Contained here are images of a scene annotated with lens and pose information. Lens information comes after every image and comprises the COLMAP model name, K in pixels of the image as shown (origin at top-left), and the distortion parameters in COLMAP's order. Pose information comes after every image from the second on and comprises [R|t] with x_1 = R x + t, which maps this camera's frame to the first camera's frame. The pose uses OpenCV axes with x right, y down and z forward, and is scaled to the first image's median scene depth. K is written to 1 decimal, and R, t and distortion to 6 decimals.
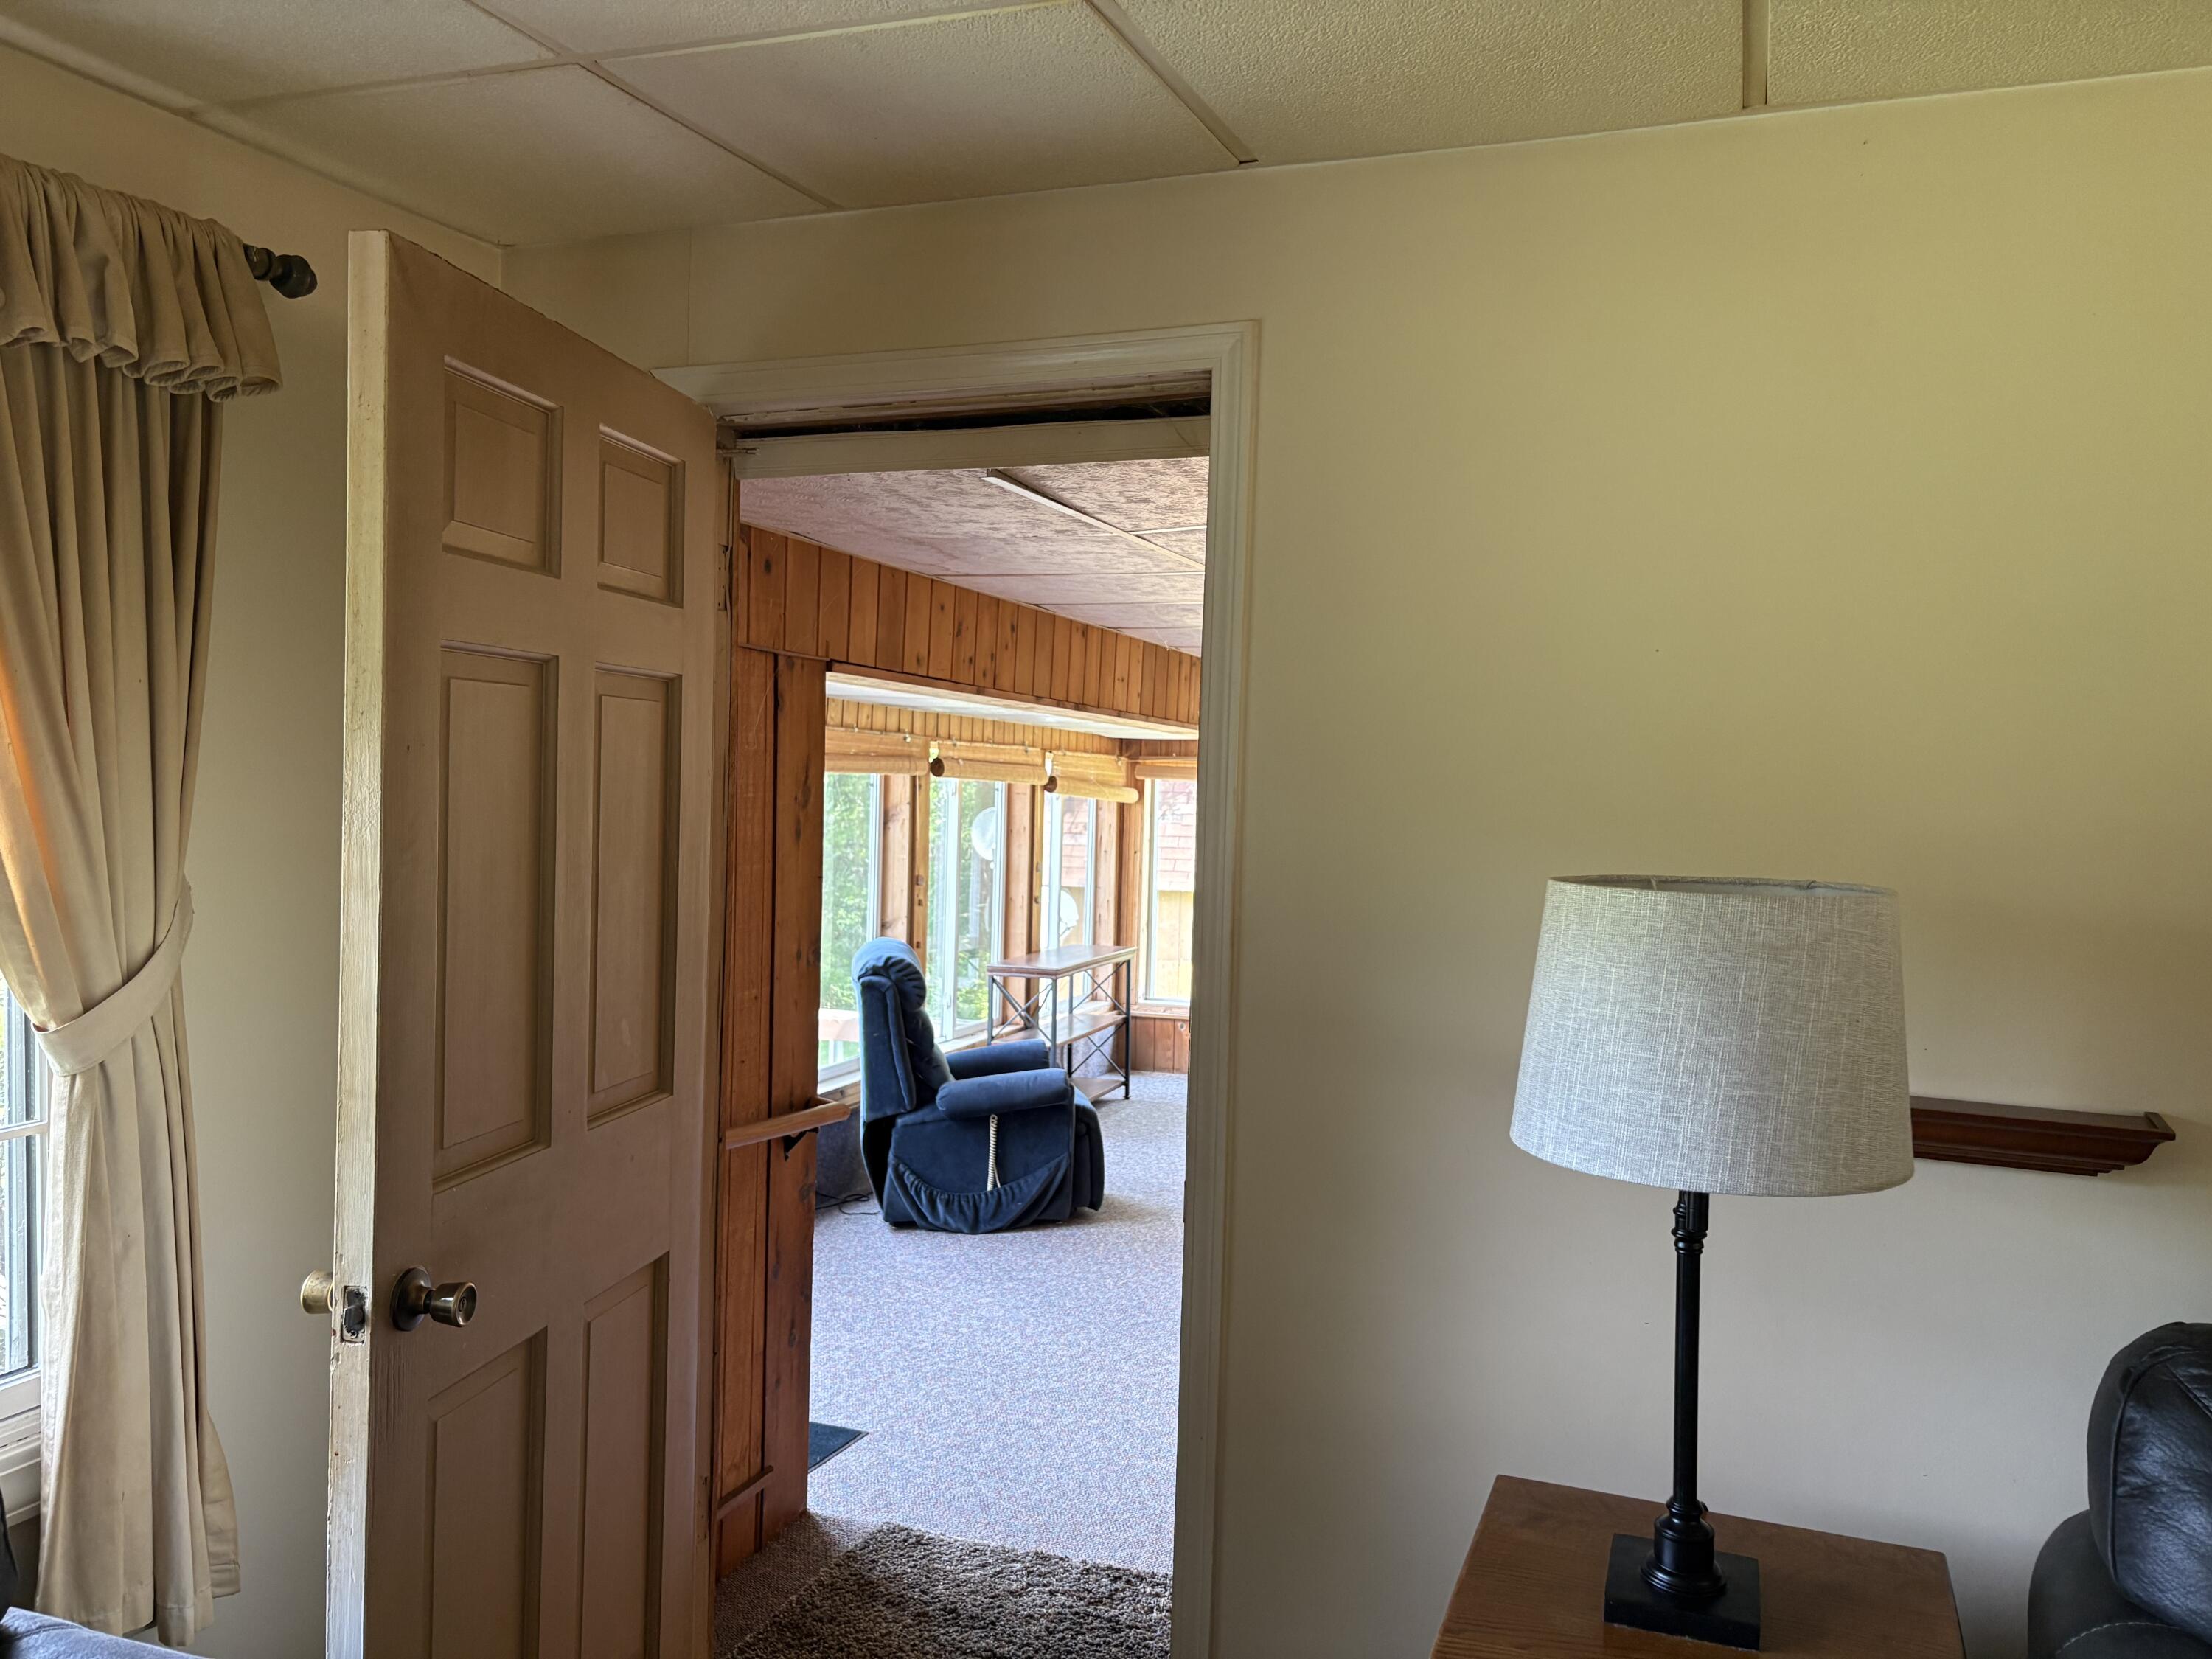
lens RADIAL K [[1661.0, 0, 1106.0], [0, 1661.0, 829.5], [0, 0, 1]] dist [0.076159, -0.100645]
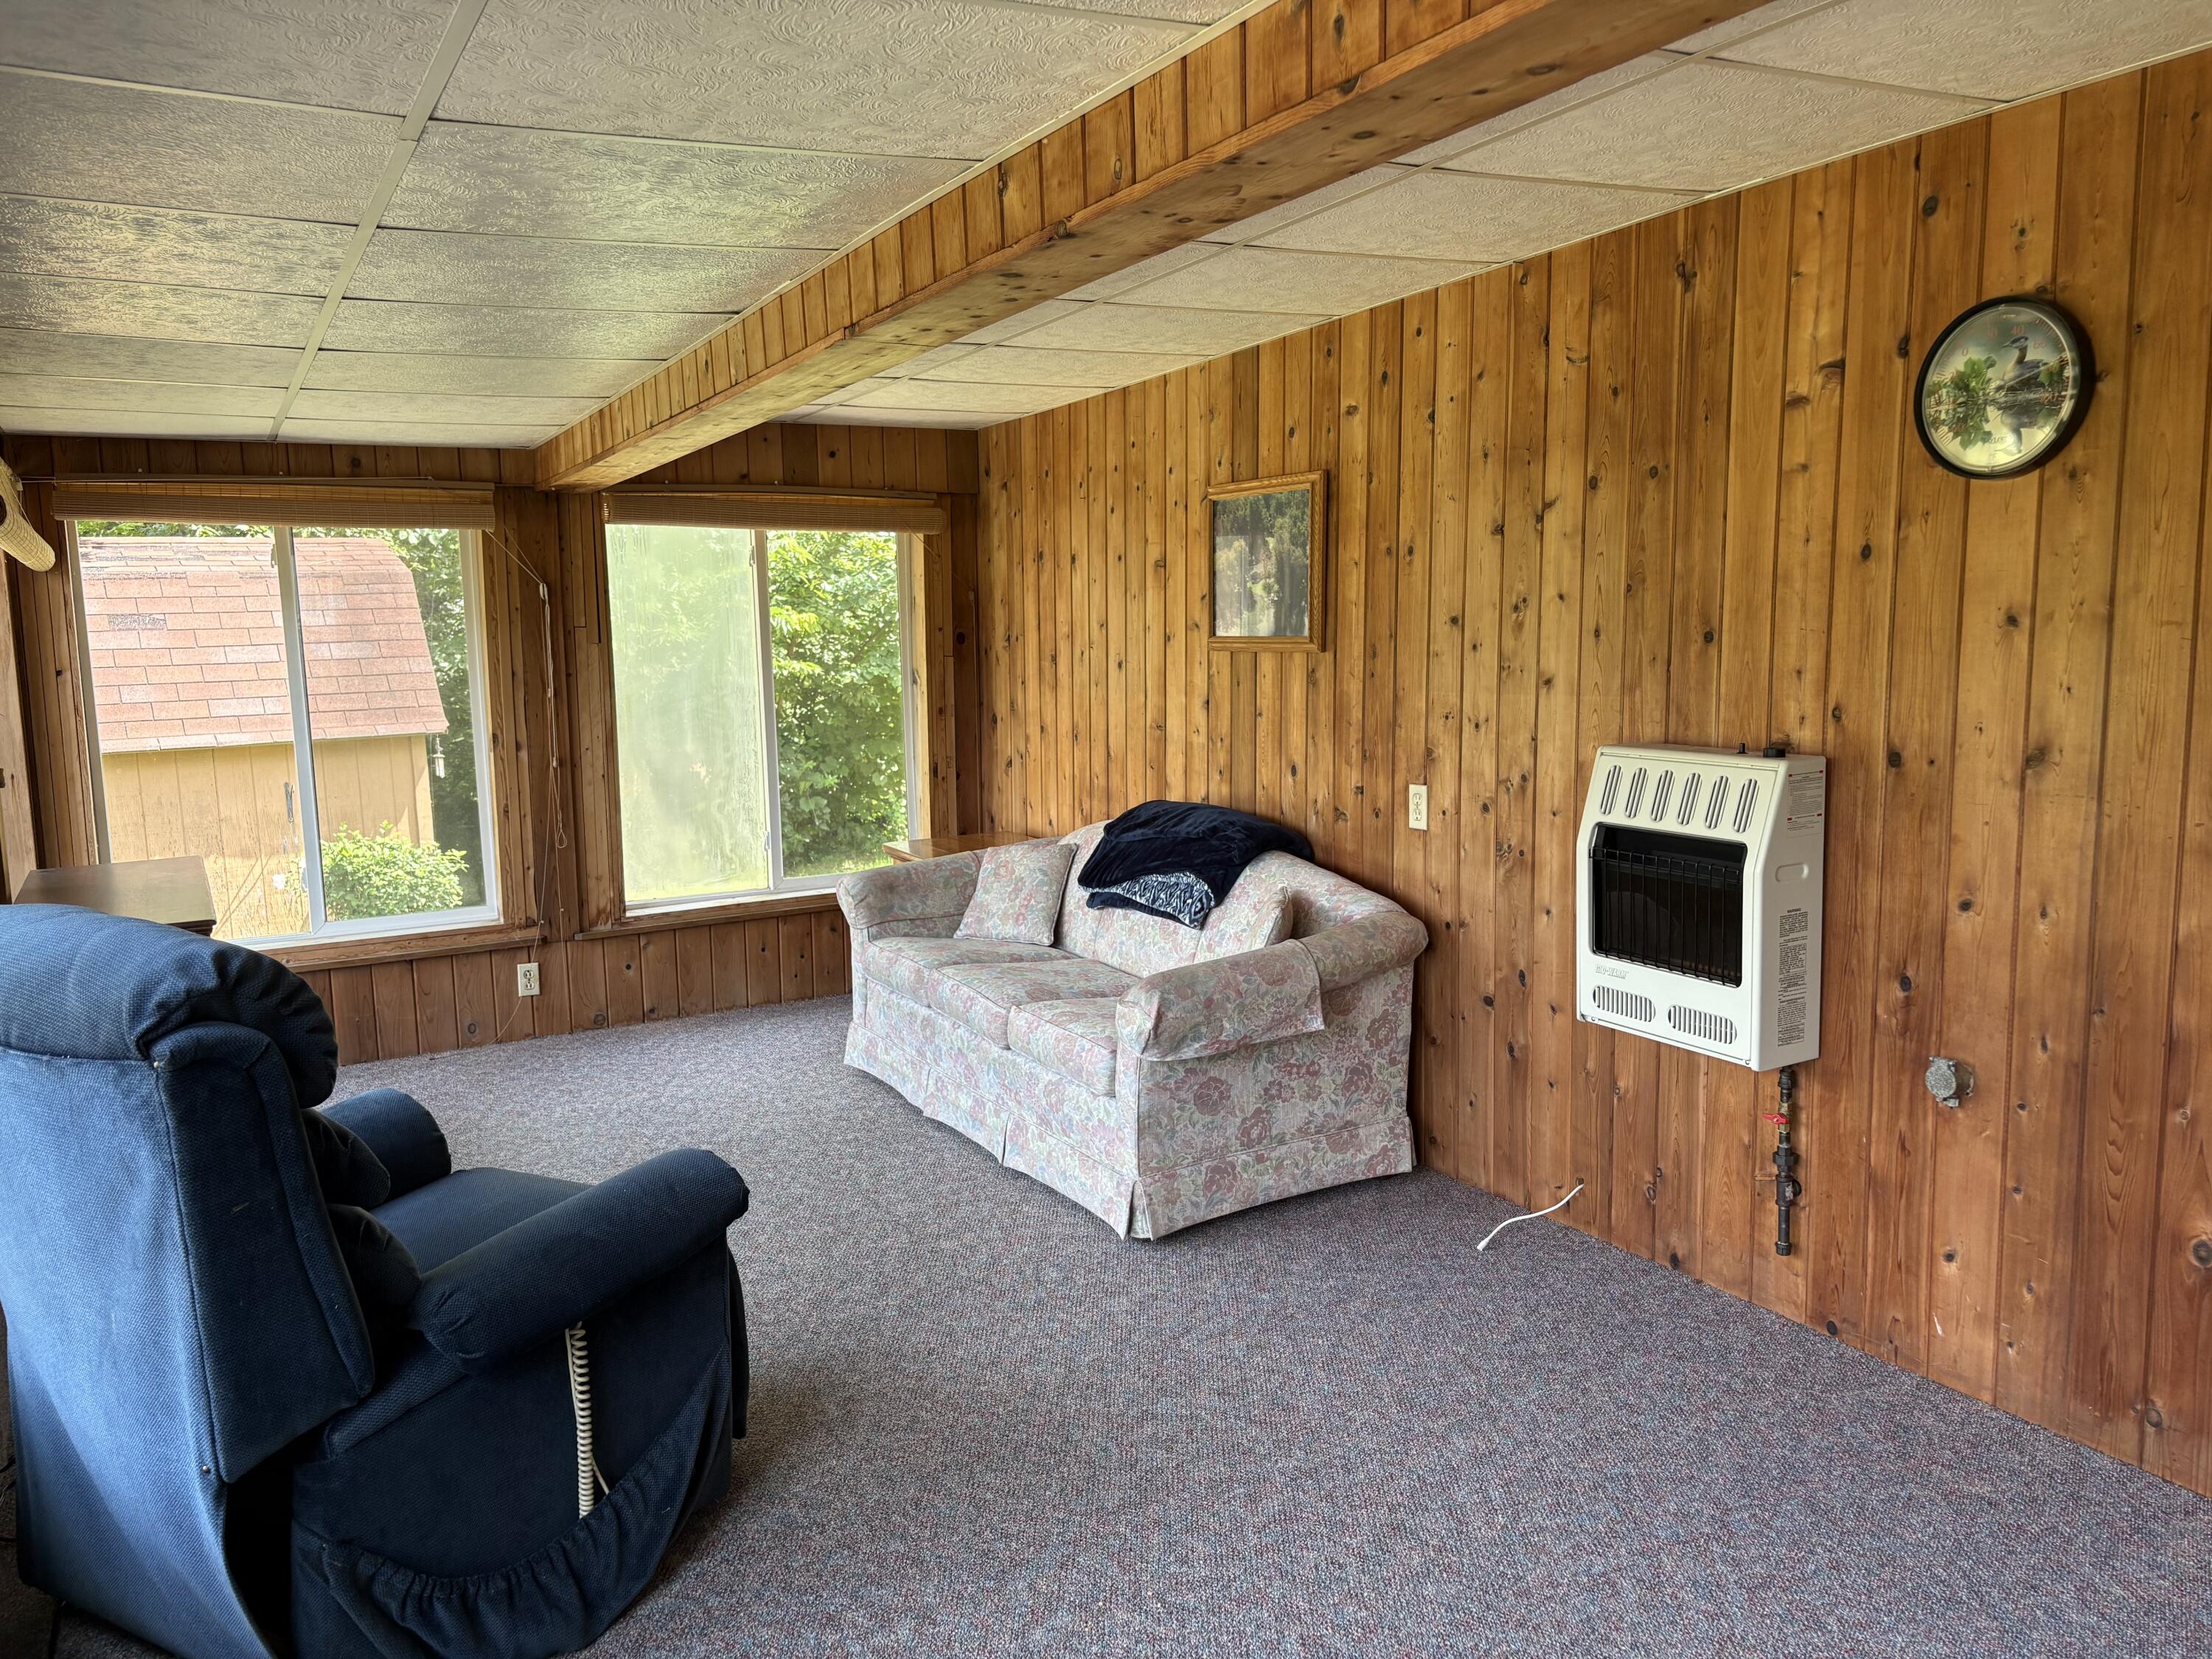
lens RADIAL K [[1661.0, 0, 1106.0], [0, 1661.0, 829.5], [0, 0, 1]] dist [0.076159, -0.100645]
pose [[0.643879, -0.133073, 0.753466, -0.258049], [0.056475, 0.990339, 0.126647, 0.022560], [-0.763040, -0.038993, 0.645174, 0.667627]]
